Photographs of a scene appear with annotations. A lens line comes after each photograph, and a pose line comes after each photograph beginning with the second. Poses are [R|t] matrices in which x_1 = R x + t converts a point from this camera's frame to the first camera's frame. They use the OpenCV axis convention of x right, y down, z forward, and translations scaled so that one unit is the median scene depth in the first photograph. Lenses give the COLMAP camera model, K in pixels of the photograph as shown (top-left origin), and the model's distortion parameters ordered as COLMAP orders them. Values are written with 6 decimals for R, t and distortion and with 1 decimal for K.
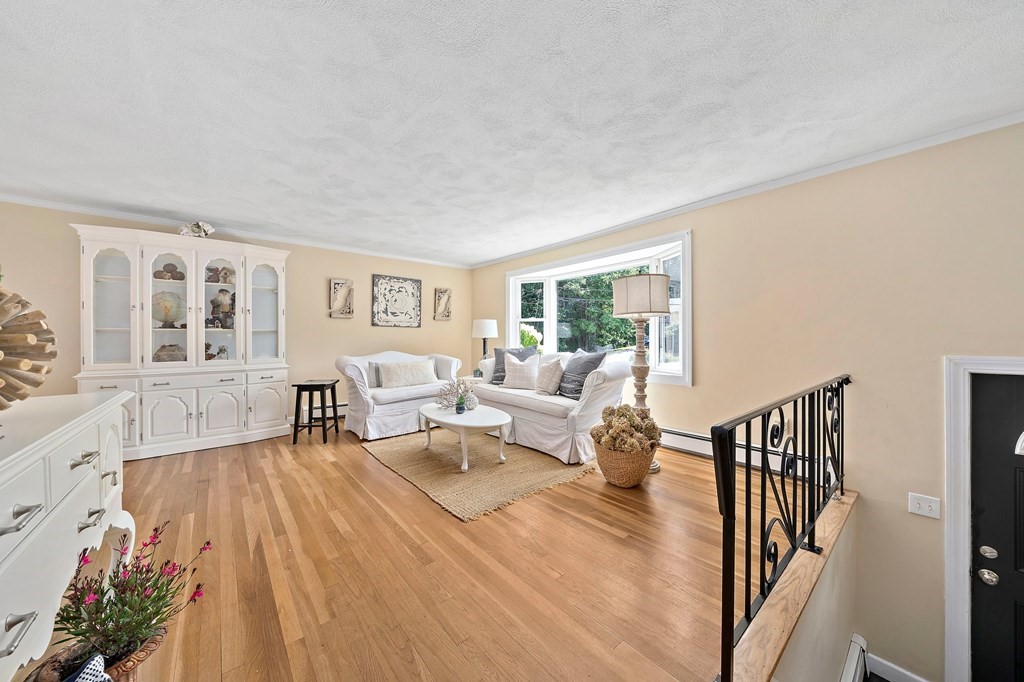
lens RADIAL K [[354.0, 0, 510.0], [0, 354.0, 338.8], [0, 0, 1]] dist [-0.006307, -0.000081]
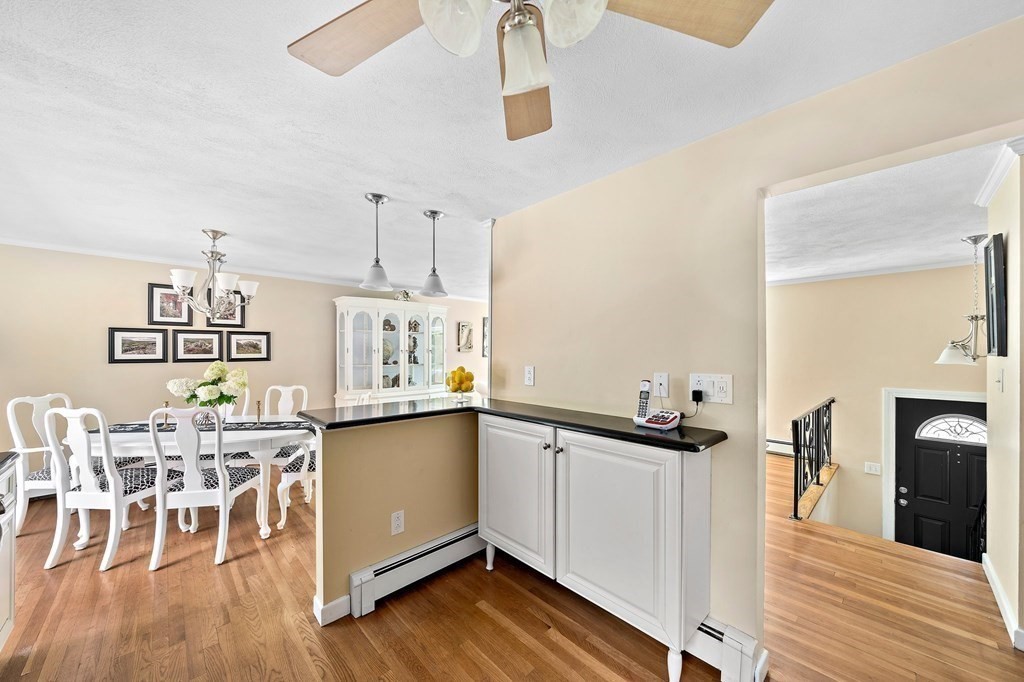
lens RADIAL K [[370.2, 0, 510.5], [0, 370.2, 350.8], [0, 0, 1]] dist [-0.006882, 0.000006]
pose [[0.998157, 0.006986, 0.060280, -0.499886], [-0.006787, 0.999971, -0.003507, -0.074686], [-0.060303, 0.003092, 0.998175, -0.484519]]
